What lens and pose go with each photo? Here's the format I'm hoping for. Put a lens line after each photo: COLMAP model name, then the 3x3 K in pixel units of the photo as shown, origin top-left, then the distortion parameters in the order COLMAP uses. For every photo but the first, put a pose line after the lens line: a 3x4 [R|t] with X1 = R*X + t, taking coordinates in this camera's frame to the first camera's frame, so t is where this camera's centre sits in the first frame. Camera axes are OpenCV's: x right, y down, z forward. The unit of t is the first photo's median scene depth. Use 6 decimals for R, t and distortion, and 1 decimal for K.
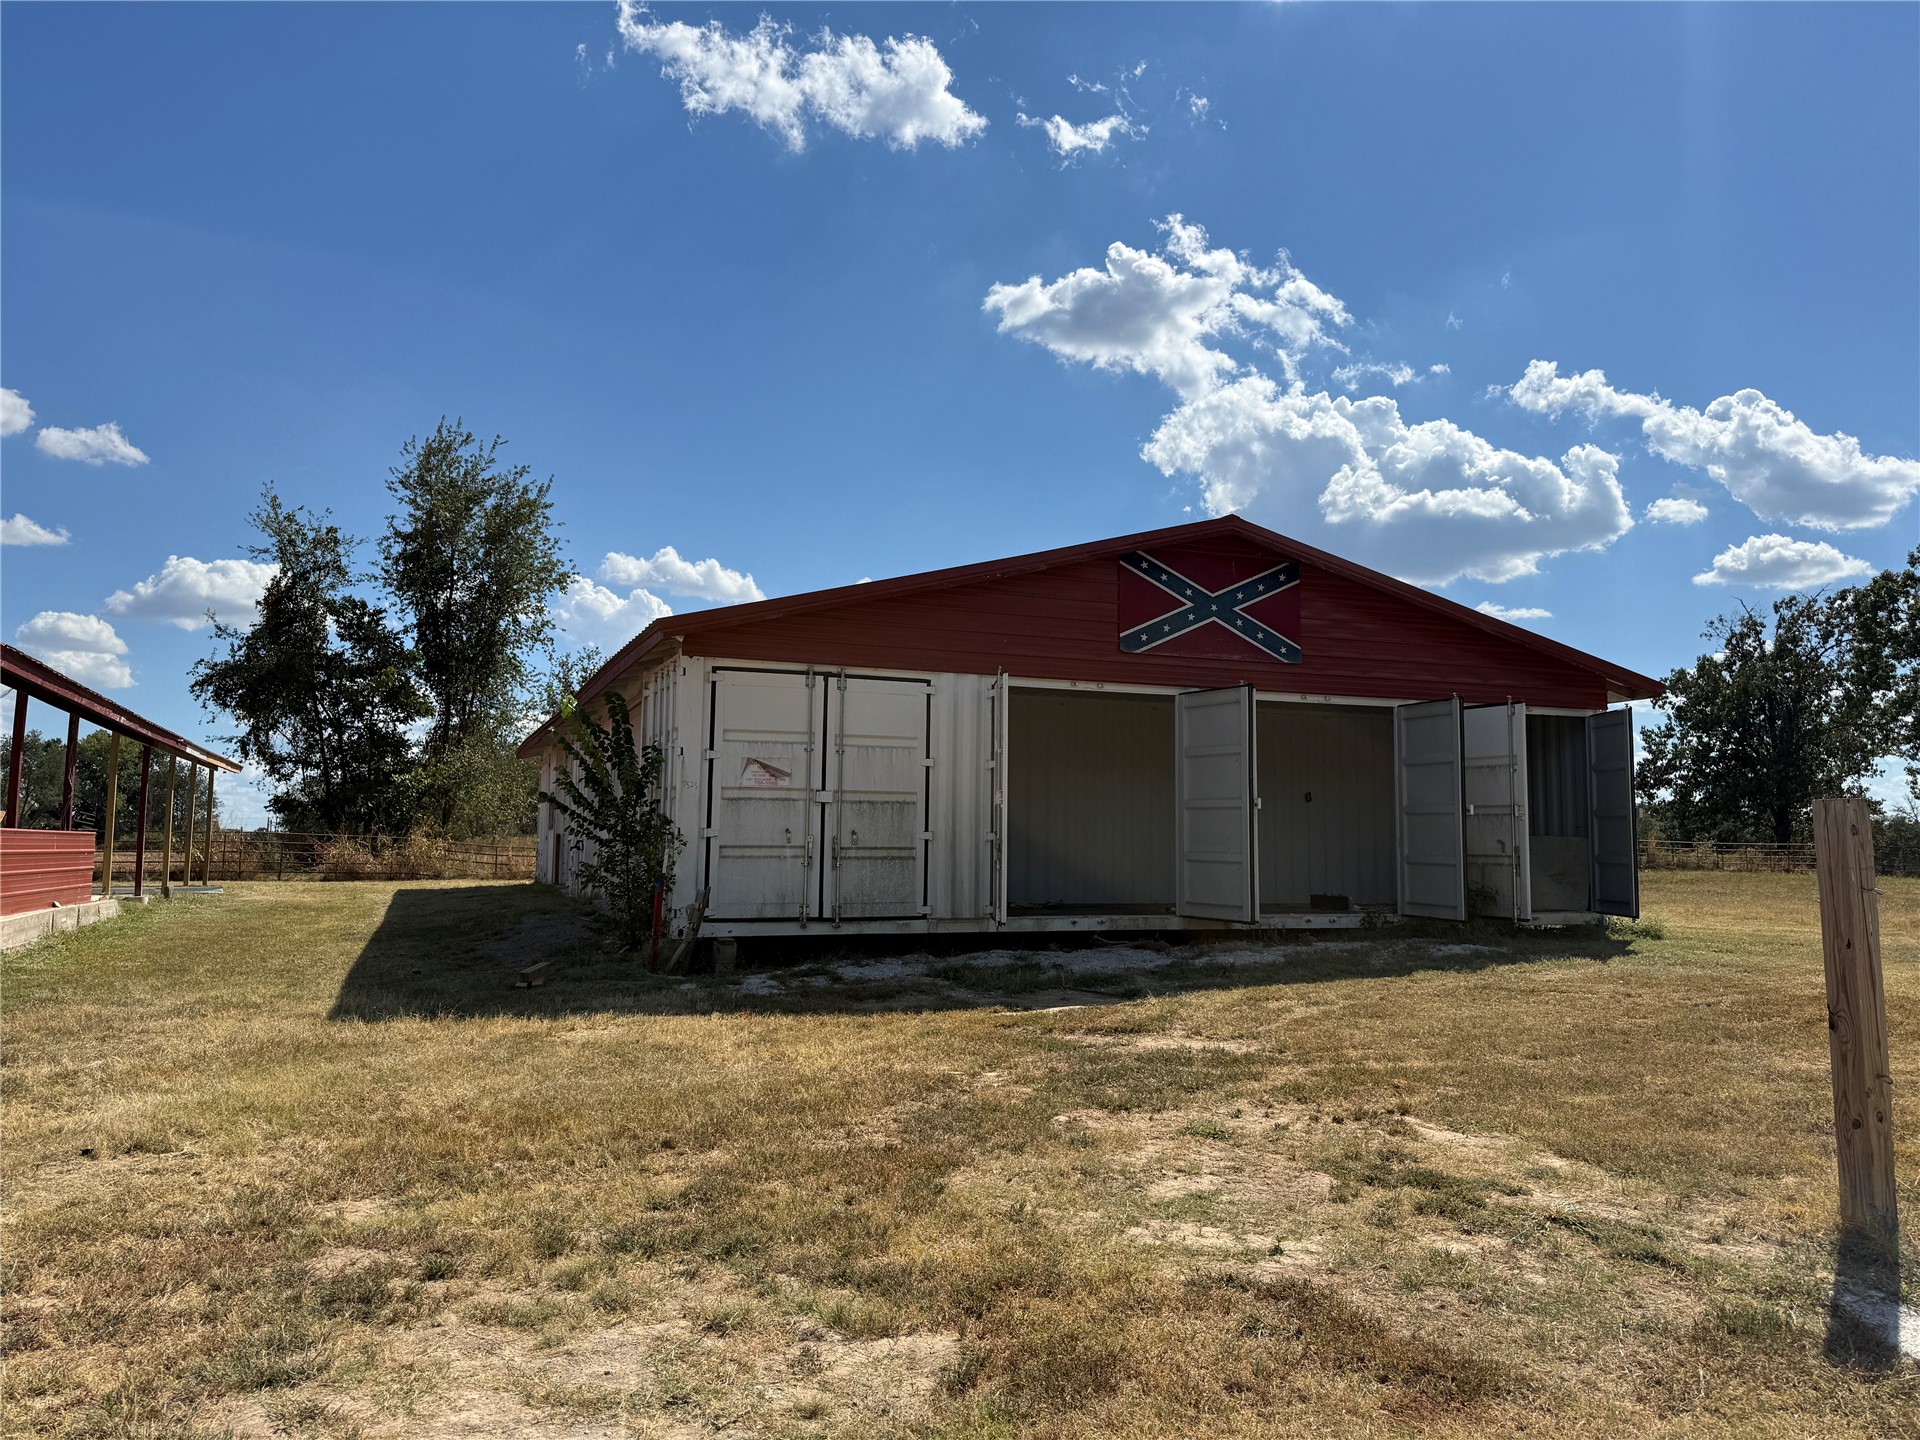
lens RADIAL K [[1363.1, 0, 955.1], [0, 1363.1, 693.6], [0, 0, 1]] dist [0.043099, -0.042338]
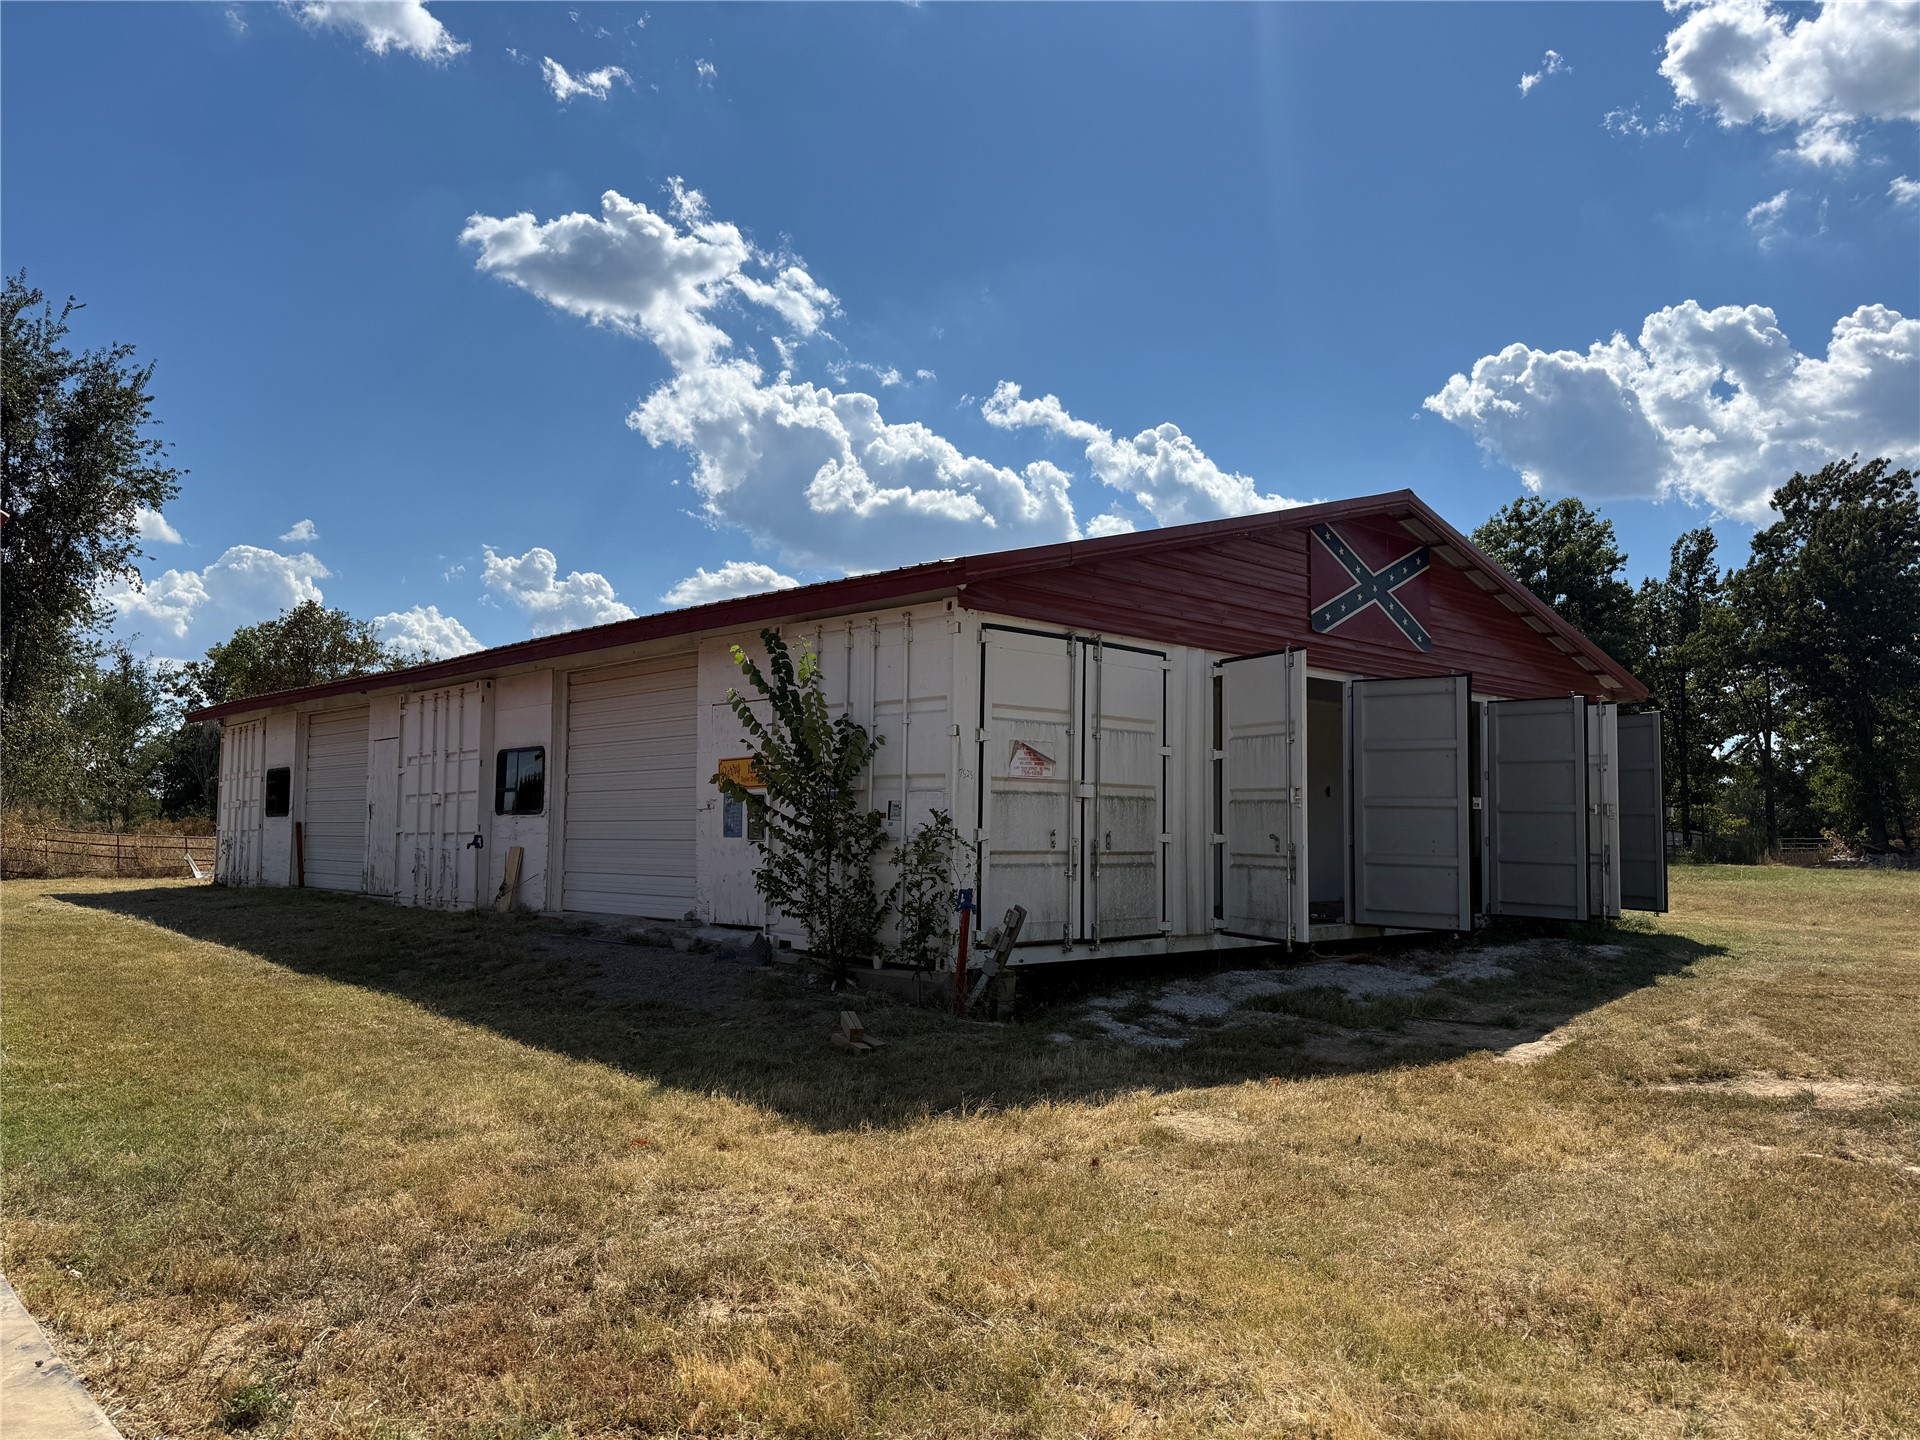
lens RADIAL K [[1363.1, 0, 976.2], [0, 1363.1, 733.0], [0, 0, 1]] dist [0.043099, -0.042338]
pose [[0.922970, 0.027583, 0.383883, -0.222749], [-0.044334, 0.998409, 0.034855, 0.007564], [-0.382311, -0.049189, 0.922724, 0.132995]]
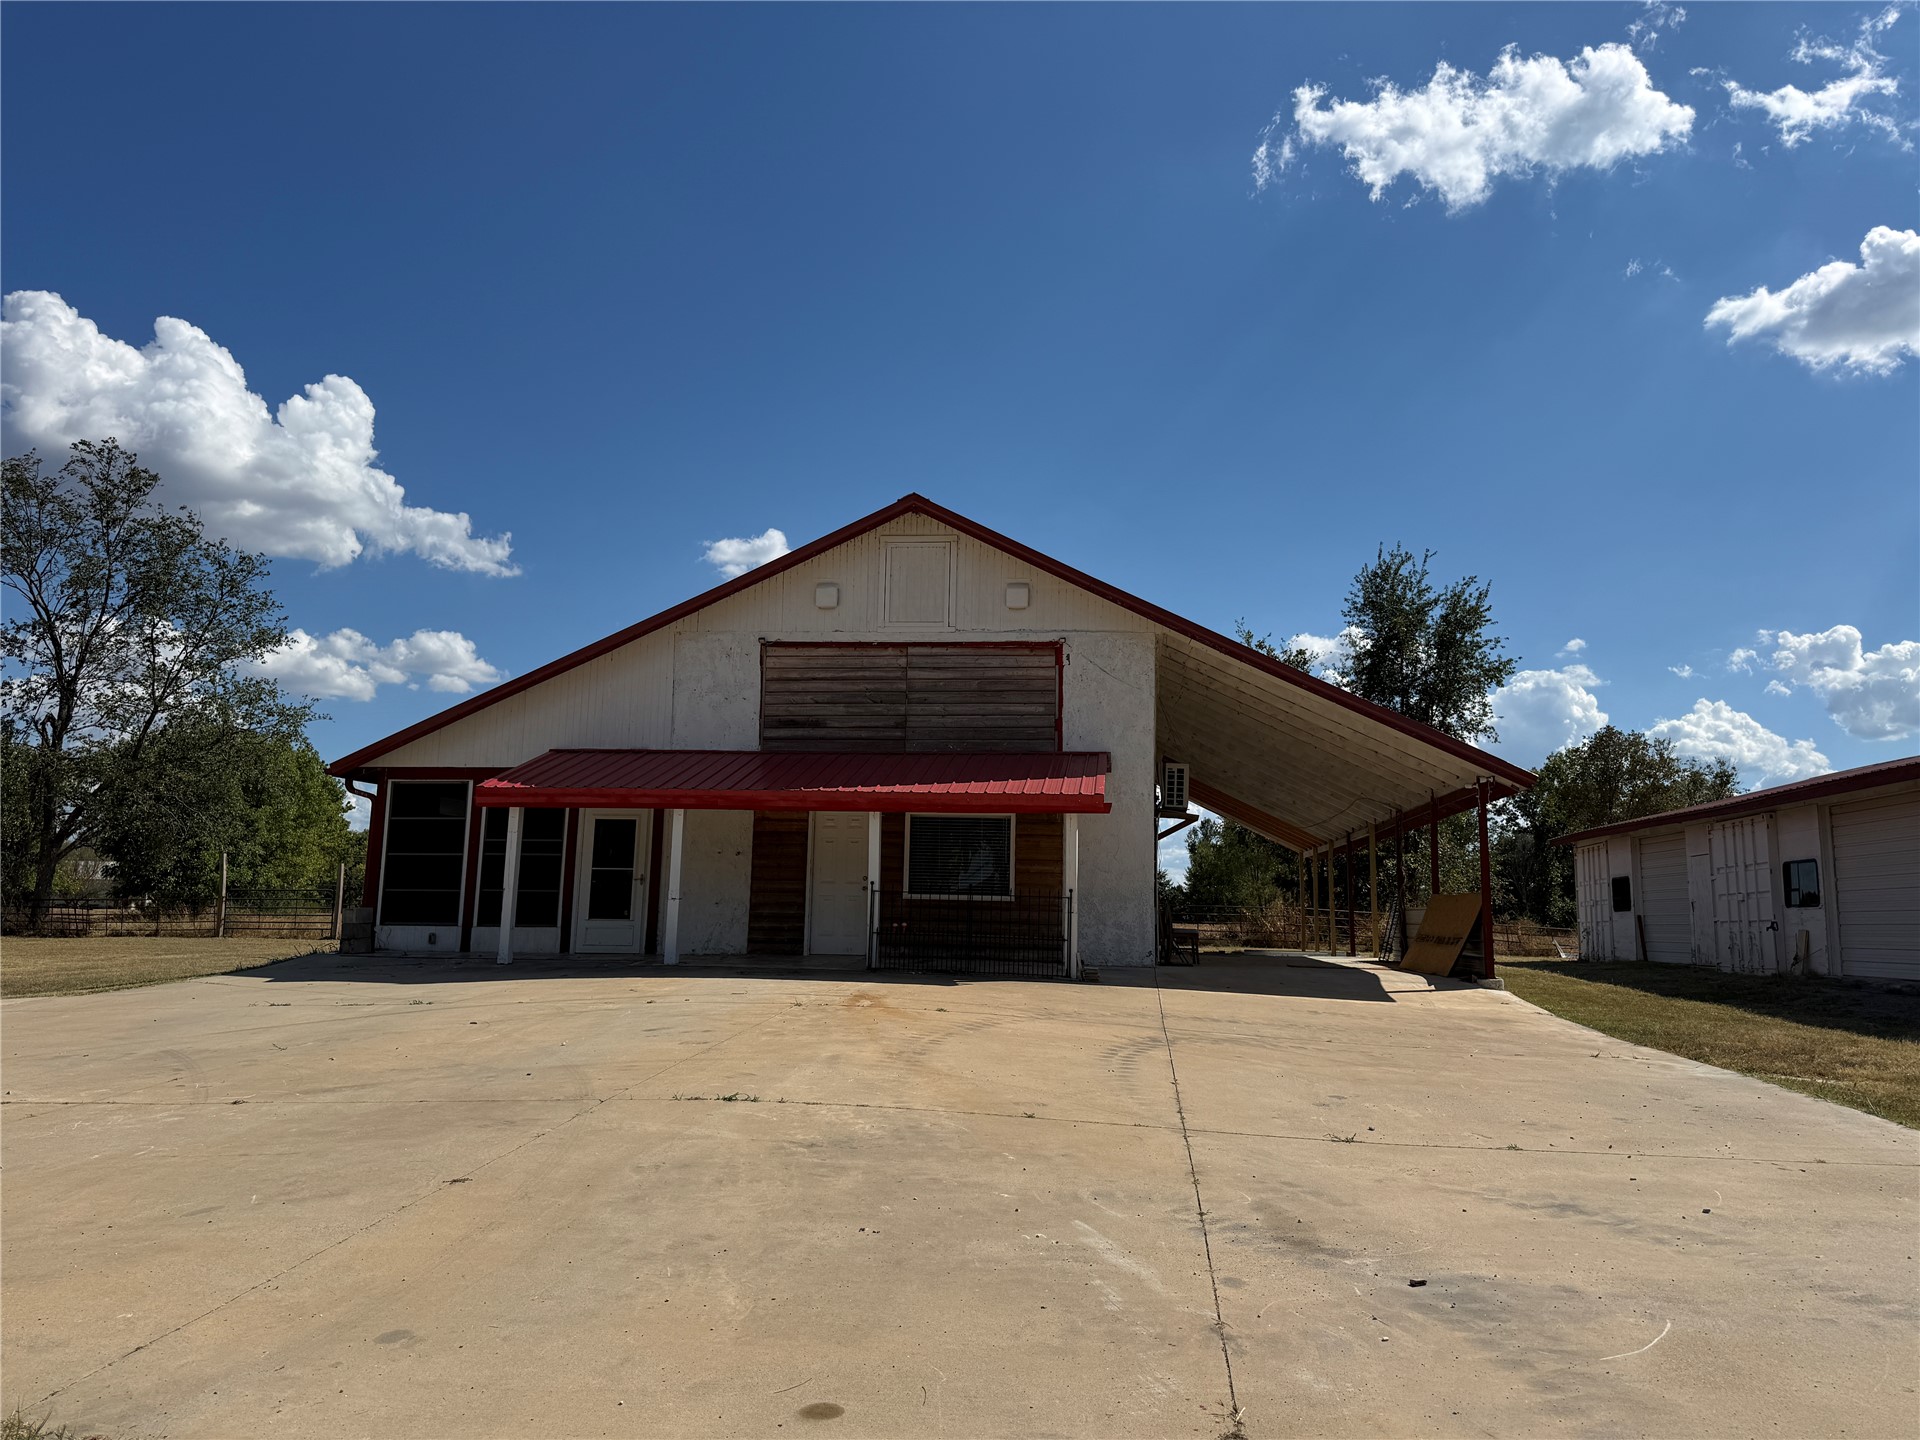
lens RADIAL K [[1363.1, 0, 958.3], [0, 1363.1, 705.4], [0, 0, 1]] dist [0.043099, -0.042338]
pose [[0.880395, -0.061734, -0.470206, -0.228298], [0.038346, 0.997511, -0.059169, -0.019417], [0.472688, 0.034061, 0.880571, -0.215096]]
